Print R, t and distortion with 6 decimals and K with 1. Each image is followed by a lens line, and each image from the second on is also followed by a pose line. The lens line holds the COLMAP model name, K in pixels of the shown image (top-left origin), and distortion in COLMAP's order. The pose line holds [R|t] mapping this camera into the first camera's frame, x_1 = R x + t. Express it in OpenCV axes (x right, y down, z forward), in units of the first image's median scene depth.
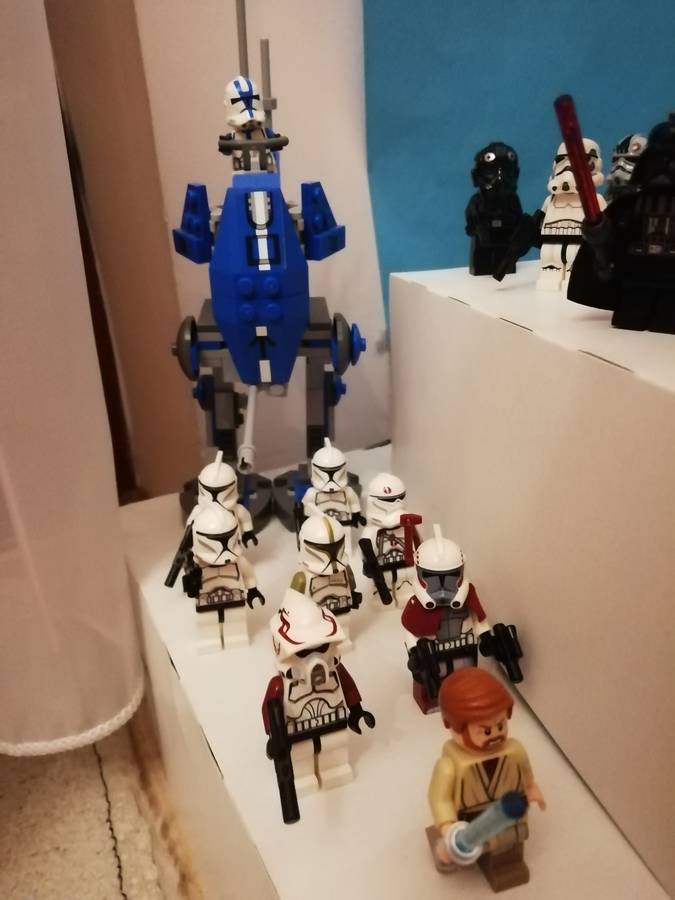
lens RADIAL K [[693.3, 0, 337.5], [0, 693.3, 450.0], [0, 0, 1]] dist [0.005820, -0.003752]
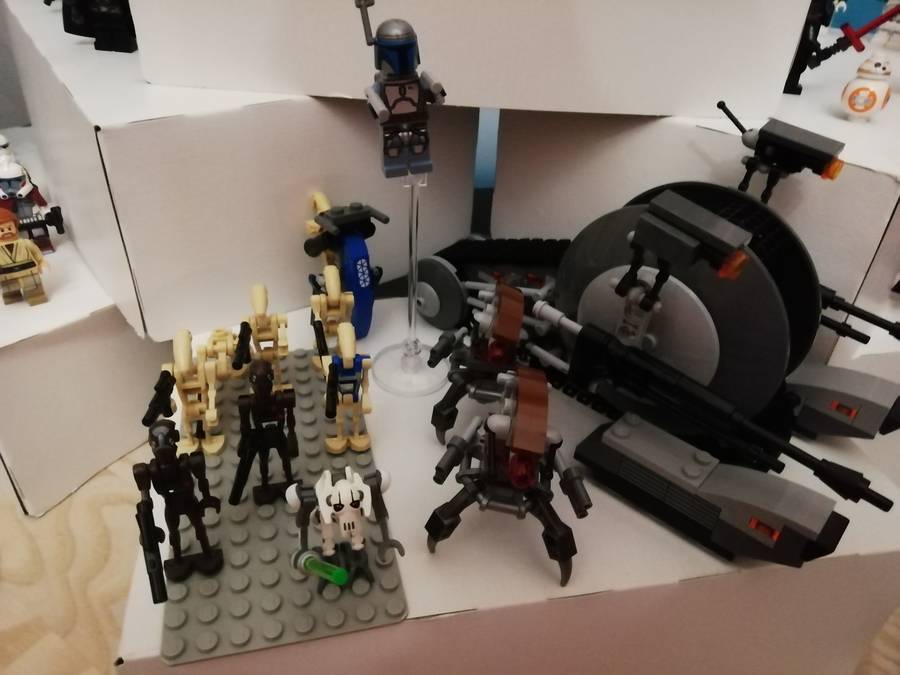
lens RADIAL K [[685.6, 0, 450.3], [0, 685.6, 300.8], [0, 0, 1]] dist [0.001063, -0.001380]
pose [[0.901856, -0.111551, 0.417387, 0.333668], [0.017900, 0.974910, 0.221879, 0.082301], [-0.431665, -0.192632, 0.881225, -1.004189]]
